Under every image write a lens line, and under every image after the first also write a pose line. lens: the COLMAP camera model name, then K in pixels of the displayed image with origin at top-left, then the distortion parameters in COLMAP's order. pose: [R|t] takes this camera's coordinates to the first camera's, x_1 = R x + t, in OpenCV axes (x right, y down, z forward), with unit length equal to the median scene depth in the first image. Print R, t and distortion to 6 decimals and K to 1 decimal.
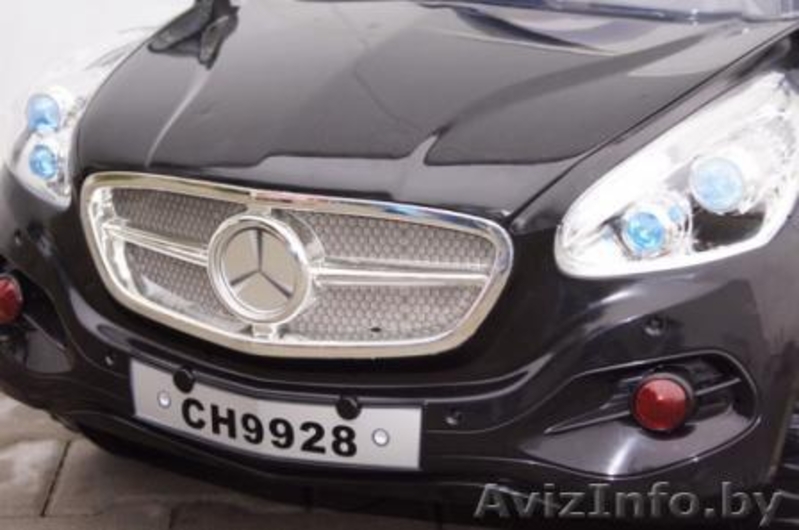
lens RADIAL K [[1880.5, 0, 399.5], [0, 1880.5, 265.0], [0, 0, 1]] dist [0.006013, 0.109968]
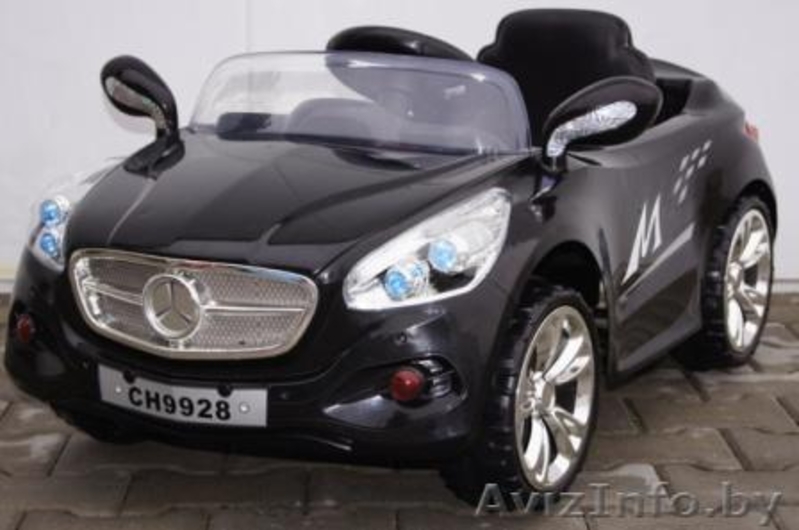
lens RADIAL K [[1880.5, 0, 399.5], [0, 1880.5, 265.0], [0, 0, 1]] dist [0.006013, 0.109968]
pose [[0.999583, 0.000719, -0.028860, 0.170380], [-0.002227, 0.998632, -0.052251, 0.051035], [0.028783, 0.052293, 0.998217, -0.642710]]
